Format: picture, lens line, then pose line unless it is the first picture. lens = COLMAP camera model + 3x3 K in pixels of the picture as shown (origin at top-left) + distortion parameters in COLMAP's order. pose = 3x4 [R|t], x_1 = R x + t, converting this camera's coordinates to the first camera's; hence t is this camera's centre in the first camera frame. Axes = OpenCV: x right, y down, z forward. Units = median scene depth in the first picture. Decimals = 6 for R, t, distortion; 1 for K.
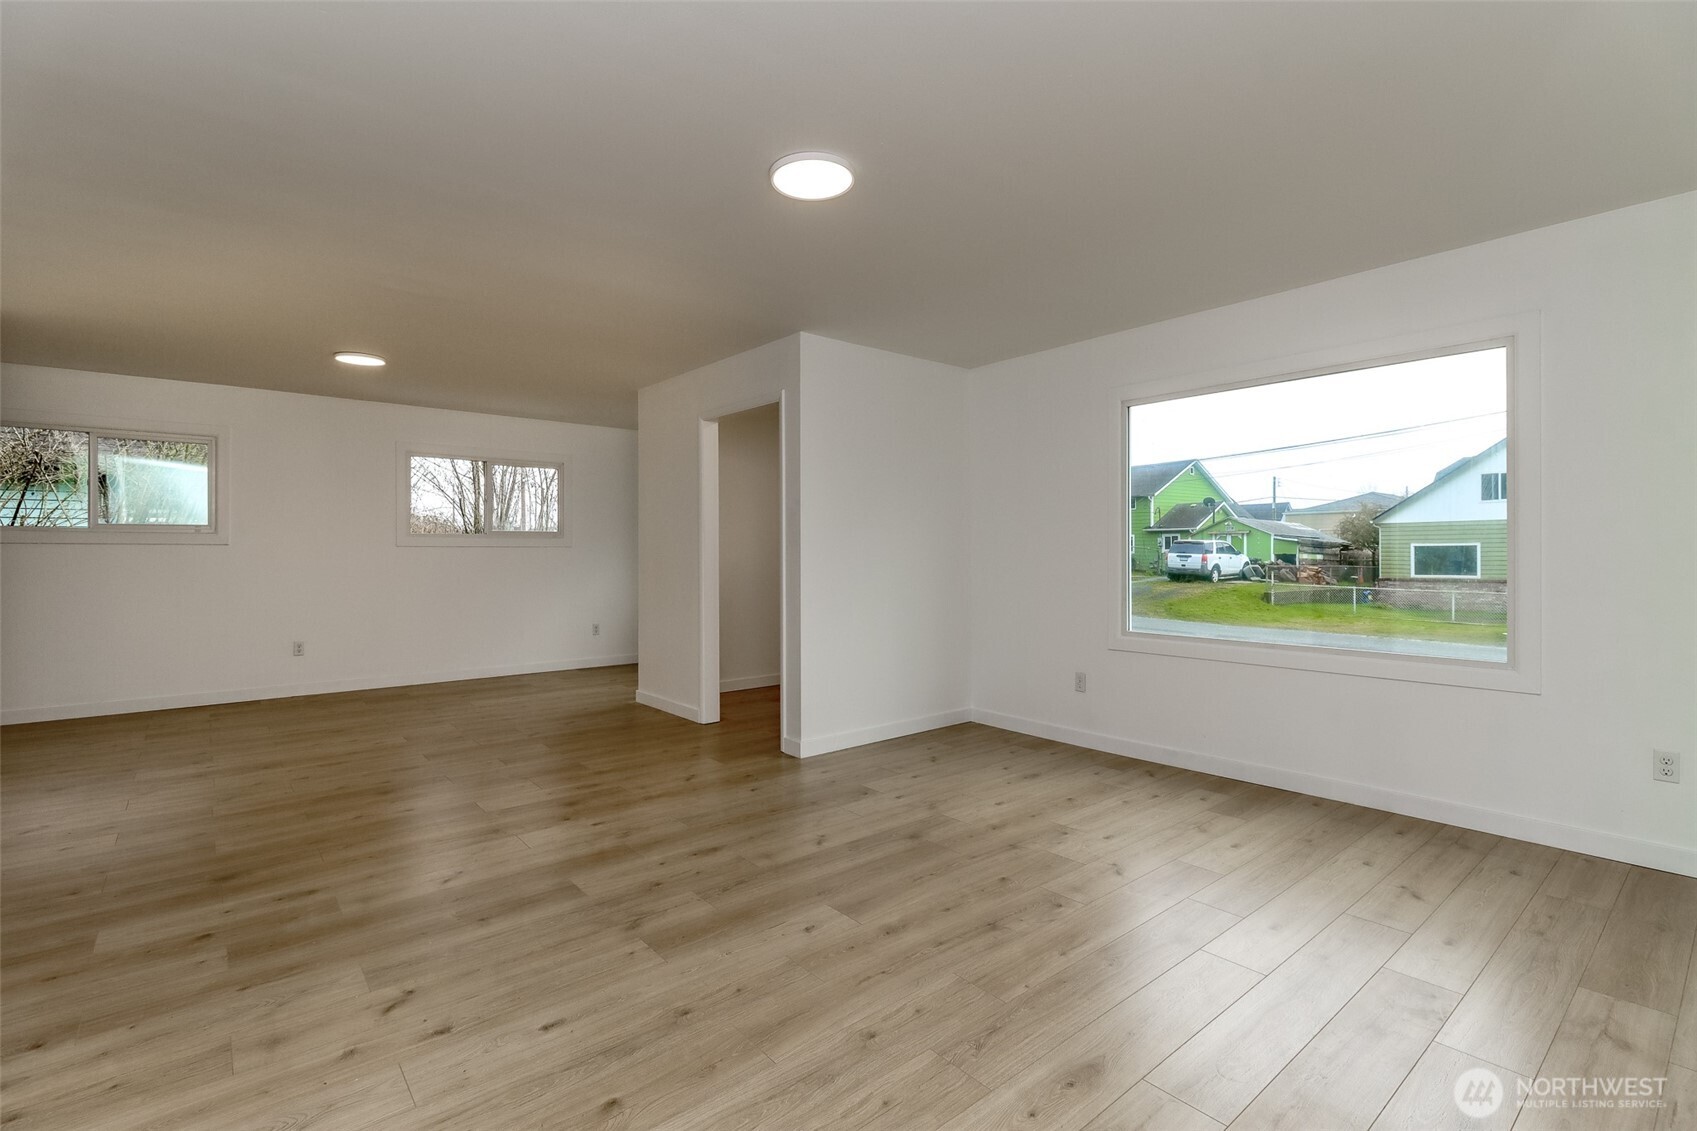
lens RADIAL K [[775.7, 0, 848.1], [0, 775.7, 537.3], [0, 0, 1]] dist [0.021800, -0.013789]
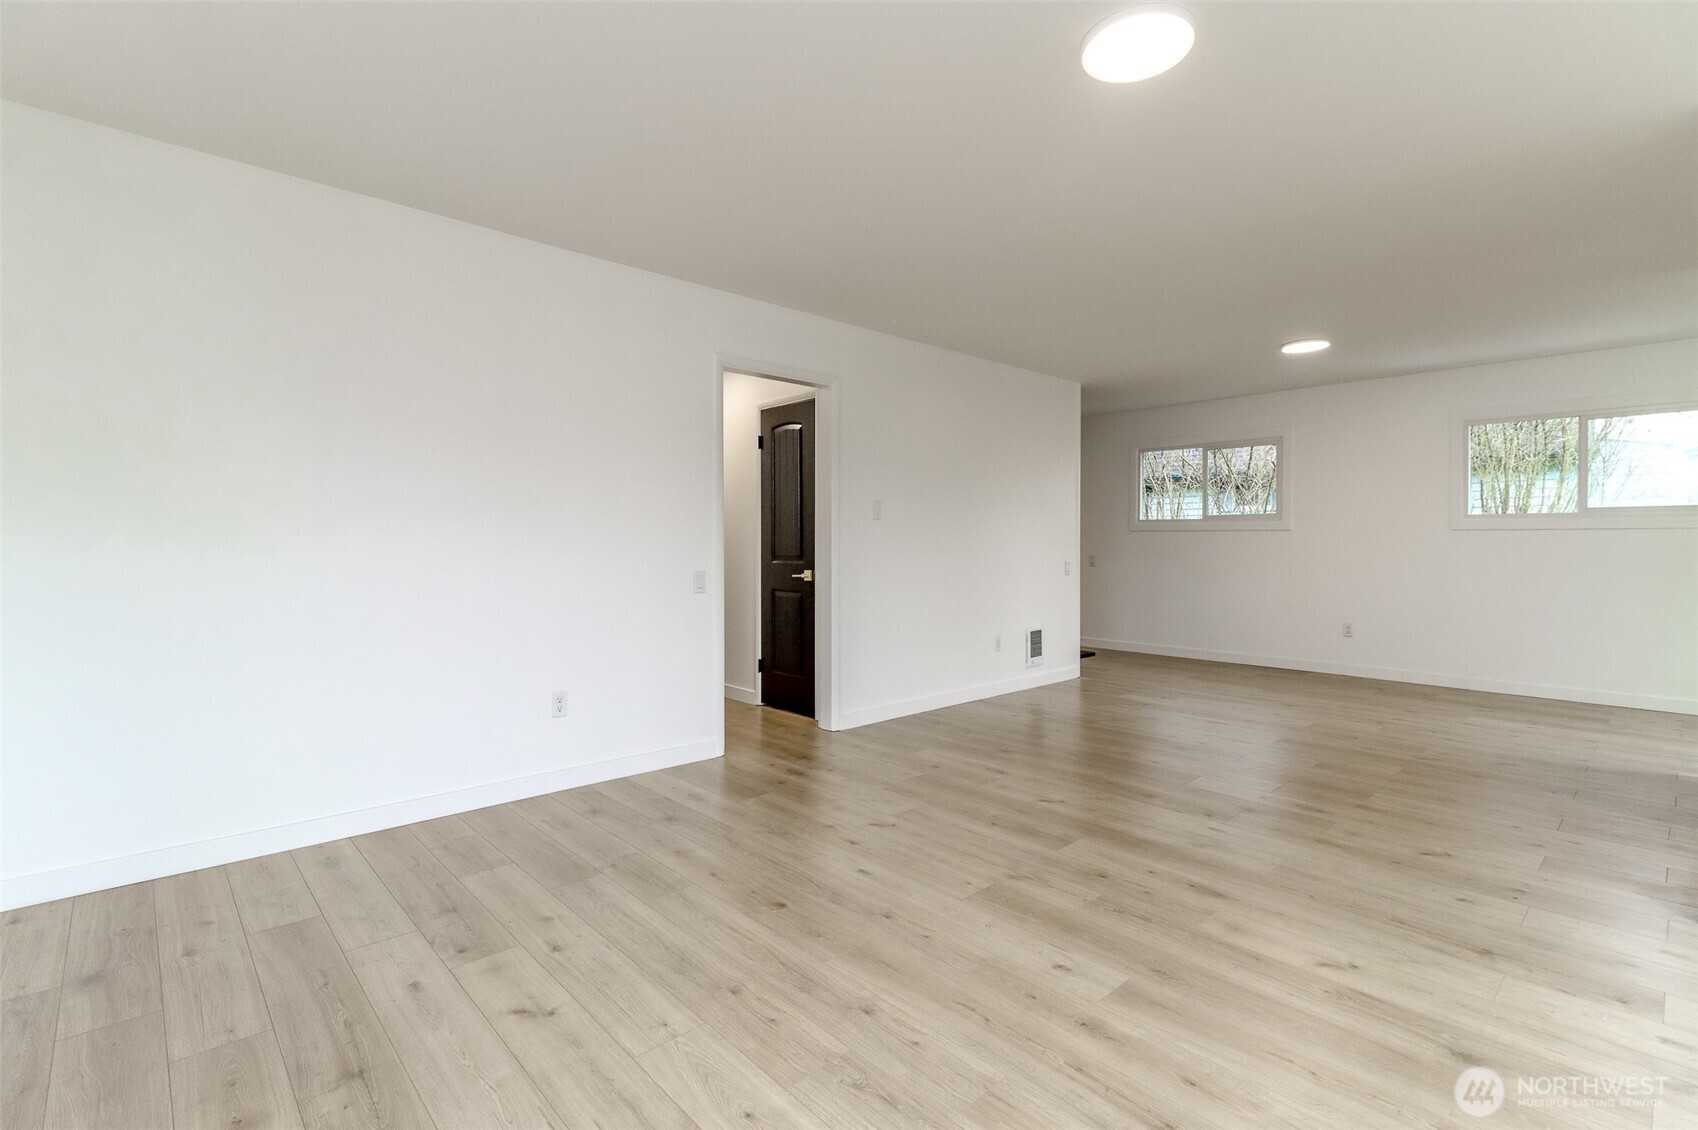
lens RADIAL K [[776.1, 0, 848.6], [0, 776.1, 536.7], [0, 0, 1]] dist [0.021800, -0.013789]
pose [[0.045957, -0.003832, -0.998936, 0.805748], [0.016451, 0.999860, -0.003079, 0.023814], [0.998808, -0.016292, 0.046013, 0.732012]]
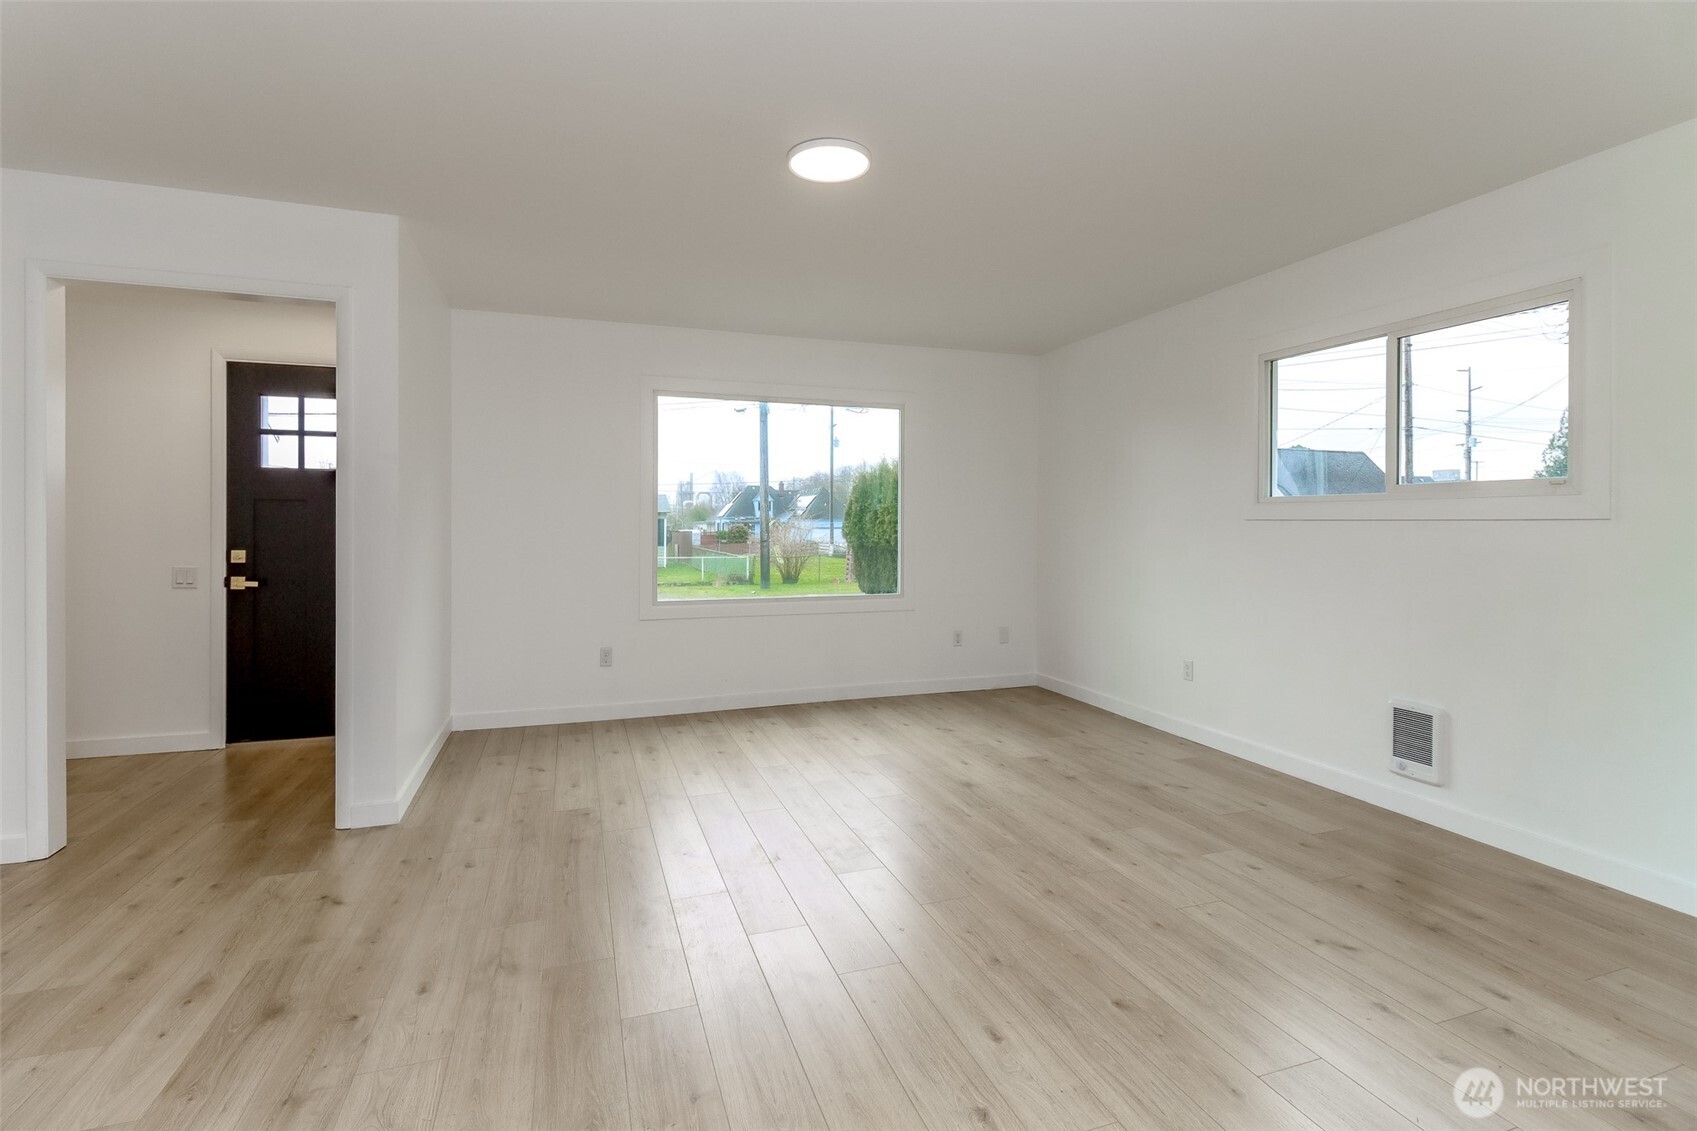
lens RADIAL K [[775.7, 0, 848.1], [0, 775.7, 537.3], [0, 0, 1]] dist [0.021800, -0.013789]
pose [[0.353080, -0.012889, 0.935505, -1.062548], [-0.020881, 0.999547, 0.021652, -0.002897], [-0.935360, -0.027179, 0.352651, 0.674386]]
